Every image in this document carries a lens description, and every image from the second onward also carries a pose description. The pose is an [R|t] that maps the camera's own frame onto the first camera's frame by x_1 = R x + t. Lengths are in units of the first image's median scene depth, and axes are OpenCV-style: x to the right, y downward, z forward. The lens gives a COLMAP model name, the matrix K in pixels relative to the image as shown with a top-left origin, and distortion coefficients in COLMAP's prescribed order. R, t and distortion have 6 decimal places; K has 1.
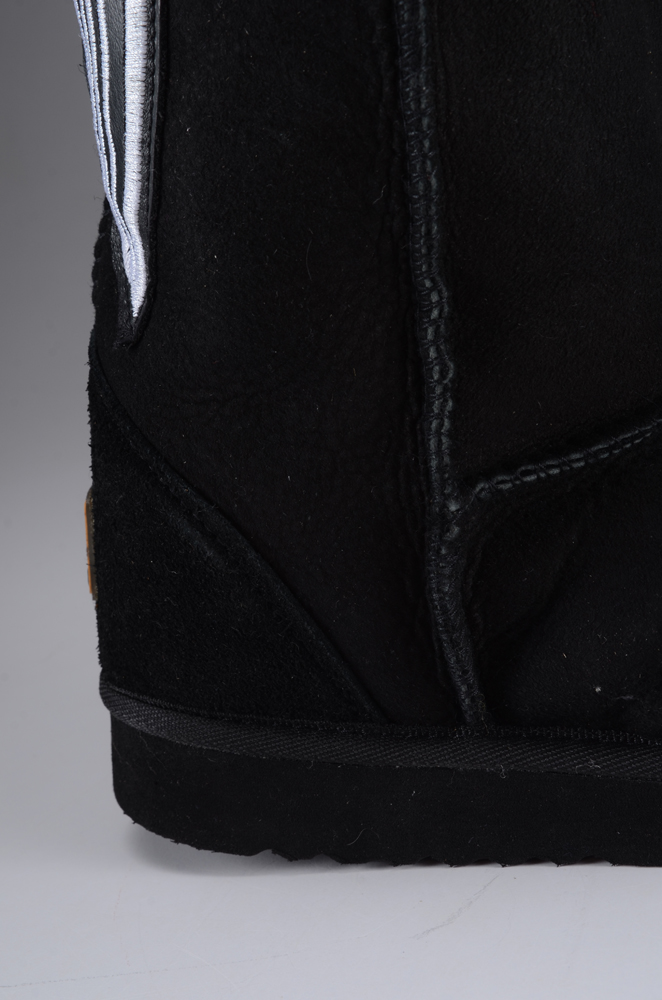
lens RADIAL K [[1826.5, 0, 331.0], [0, 1826.5, 500.0], [0, 0, 1]] dist [0.039332, 0.044392]
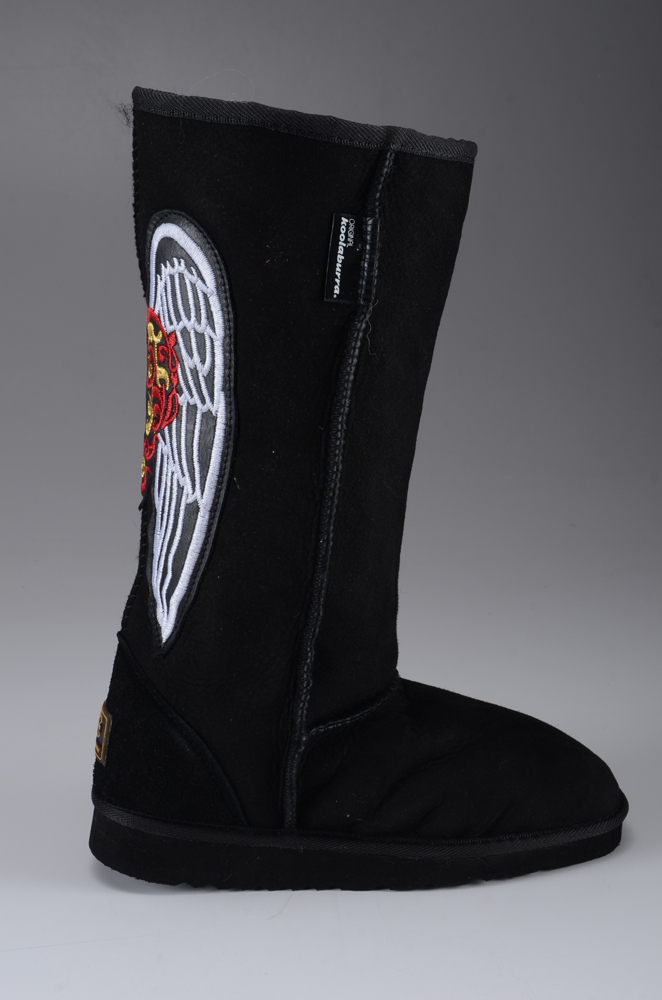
lens RADIAL K [[1718.7, 0, 331.0], [0, 1718.7, 500.0], [0, 0, 1]] dist [0.160088, -0.064347]
pose [[0.917432, 0.099237, 0.385320, -0.795379], [-0.082768, 0.994812, -0.059142, -0.174981], [-0.389190, 0.022367, 0.920886, -1.104937]]
